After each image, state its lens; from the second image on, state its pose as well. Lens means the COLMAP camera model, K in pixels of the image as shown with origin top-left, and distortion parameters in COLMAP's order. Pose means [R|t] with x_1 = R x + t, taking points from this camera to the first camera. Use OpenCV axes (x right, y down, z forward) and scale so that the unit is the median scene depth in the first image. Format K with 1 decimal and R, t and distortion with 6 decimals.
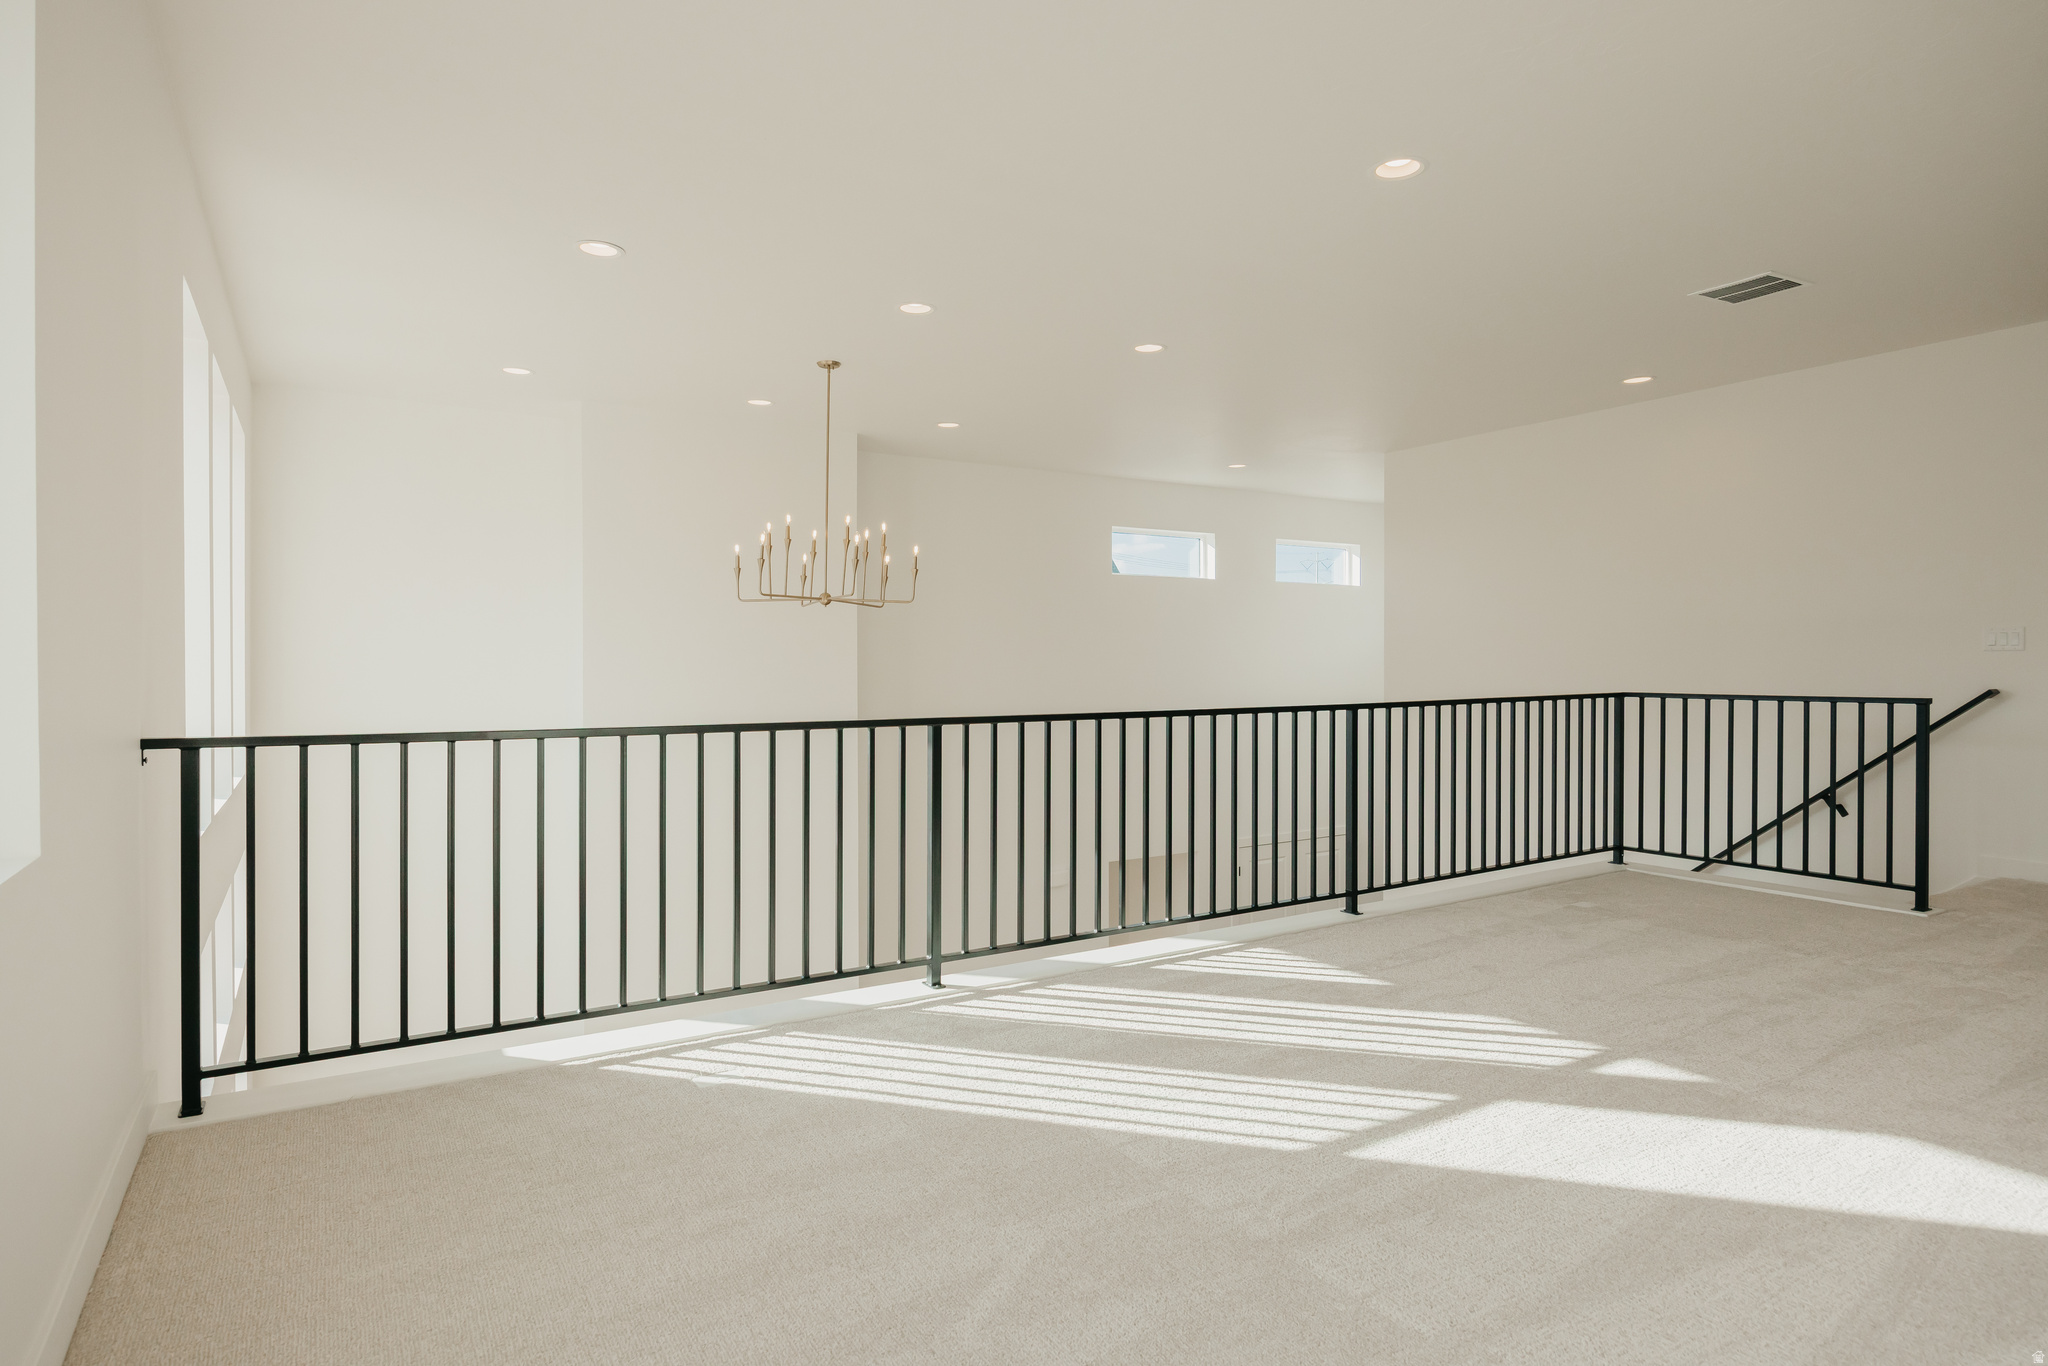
lens RADIAL K [[1150.8, 0, 1028.5], [0, 1150.8, 691.1], [0, 0, 1]] dist [0.005965, -0.001392]
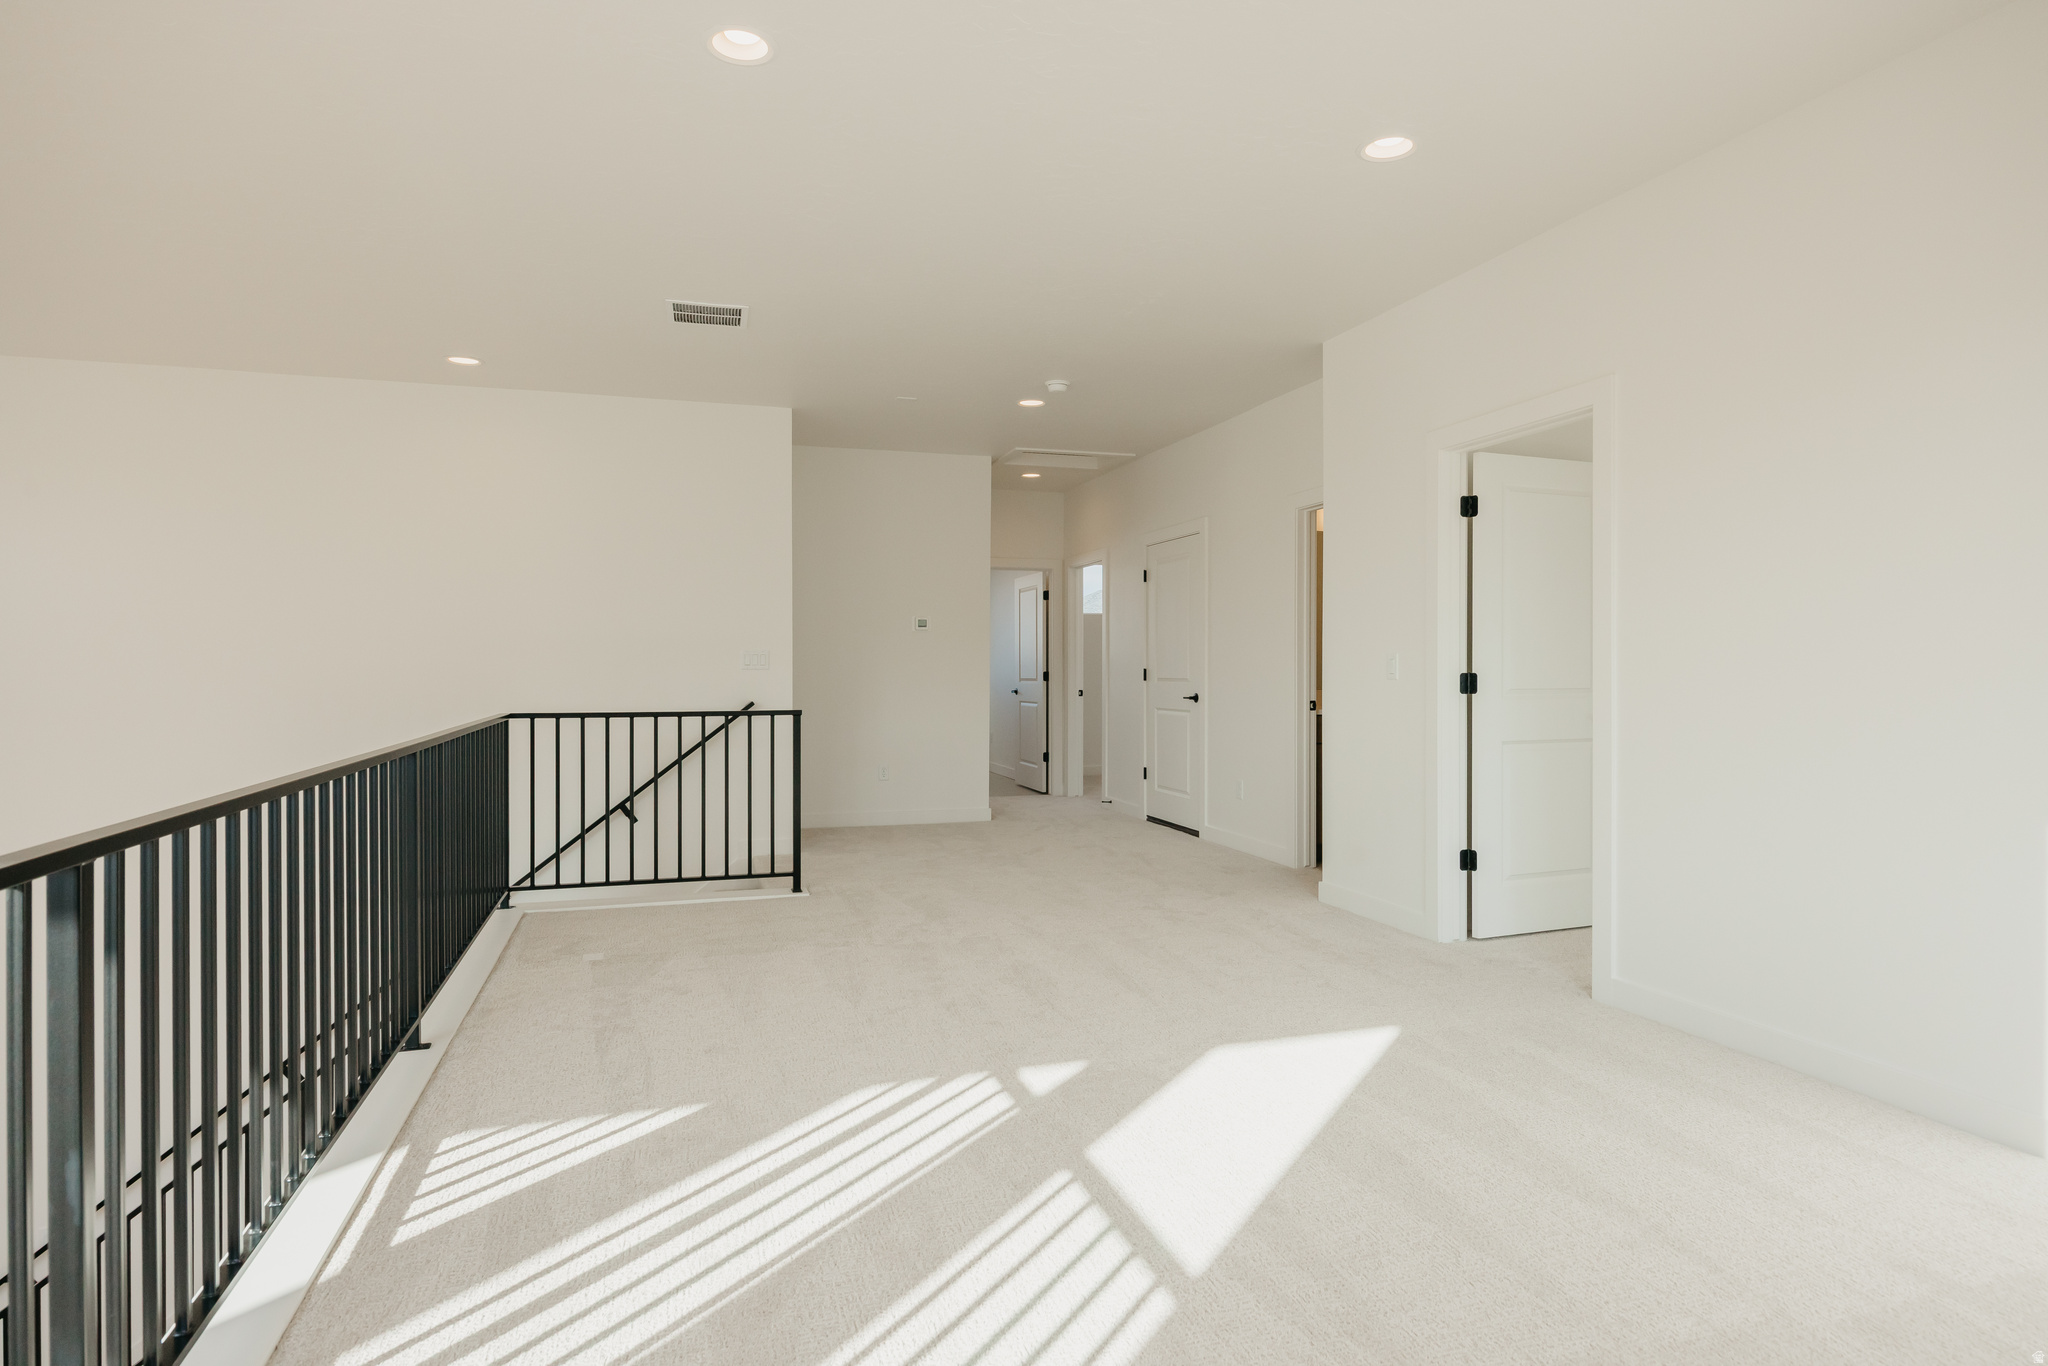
lens RADIAL K [[1150.8, 0, 1026.9], [0, 1150.8, 663.5], [0, 0, 1]] dist [0.005965, -0.001392]
pose [[0.206840, 0.017952, 0.978210, -0.319518], [0.015039, 0.999655, -0.021525, -0.011863], [-0.978259, 0.019164, 0.206499, 0.528298]]
